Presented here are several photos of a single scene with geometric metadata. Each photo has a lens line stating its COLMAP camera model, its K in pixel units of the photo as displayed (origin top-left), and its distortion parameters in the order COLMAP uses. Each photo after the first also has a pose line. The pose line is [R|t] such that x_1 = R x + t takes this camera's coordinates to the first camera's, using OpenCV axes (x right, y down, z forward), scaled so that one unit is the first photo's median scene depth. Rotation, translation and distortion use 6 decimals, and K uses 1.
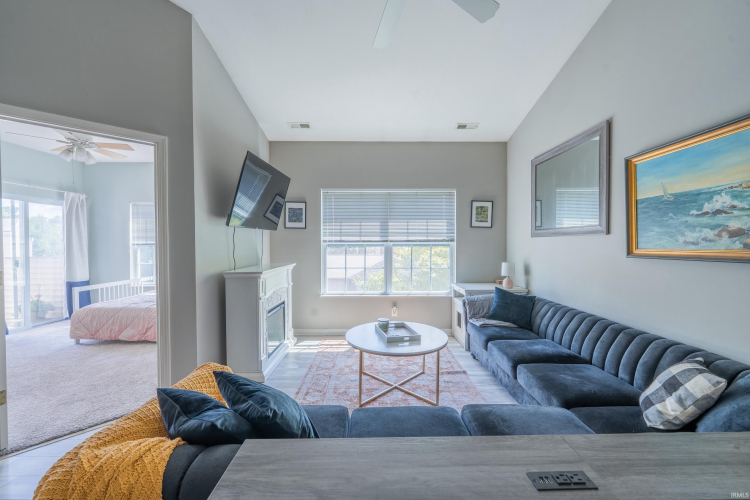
lens RADIAL K [[301.7, 0, 377.1], [0, 301.7, 250.3], [0, 0, 1]] dist [-0.000005, -0.000509]
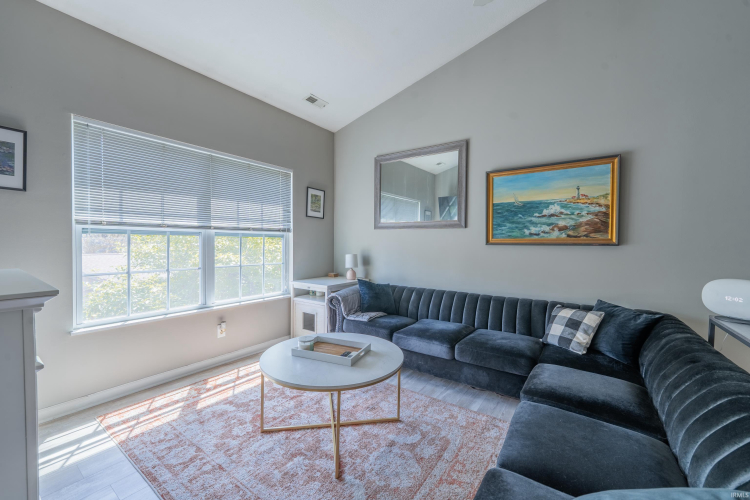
lens RADIAL K [[301.7, 0, 375.9], [0, 301.7, 249.7], [0, 0, 1]] dist [-0.000005, -0.000509]
pose [[0.584098, -0.011817, 0.811597, -0.317888], [0.007225, 0.999930, 0.009359, 0.015936], [-0.811651, 0.000398, 0.584142, 0.336696]]
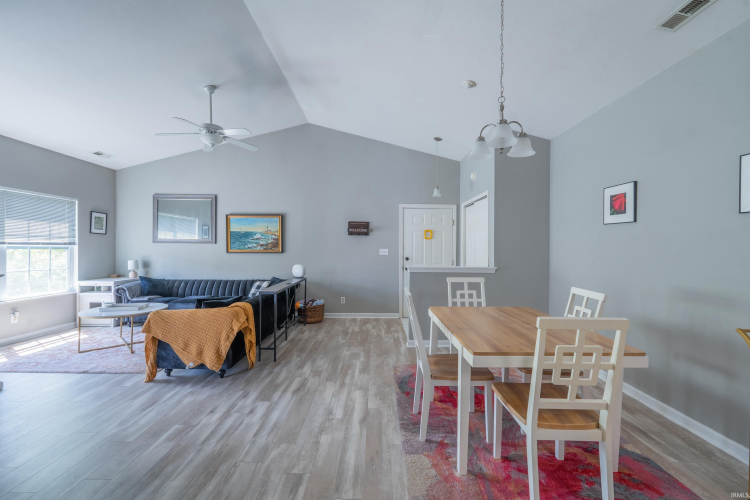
lens RADIAL K [[301.7, 0, 375.0], [0, 301.7, 250.0], [0, 0, 1]] dist [-0.000005, -0.000509]
pose [[0.006742, -0.000953, 0.999977, -0.952717], [0.014782, 0.999890, 0.000854, 0.006981], [-0.999868, 0.014776, 0.006755, -0.152083]]
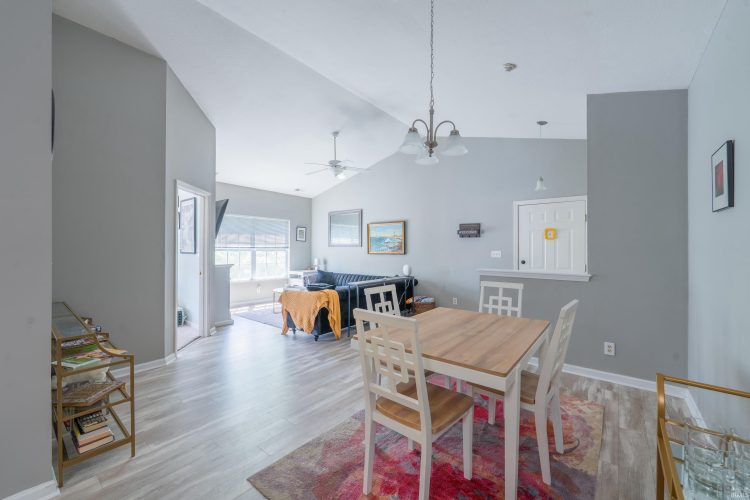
lens RADIAL K [[301.7, 0, 375.5], [0, 301.7, 249.6], [0, 0, 1]] dist [-0.000005, -0.000509]
pose [[0.631886, 0.007151, 0.775028, -0.903361], [0.008478, 0.999834, -0.016138, 0.014553], [-0.775015, 0.016768, 0.631721, -0.616503]]
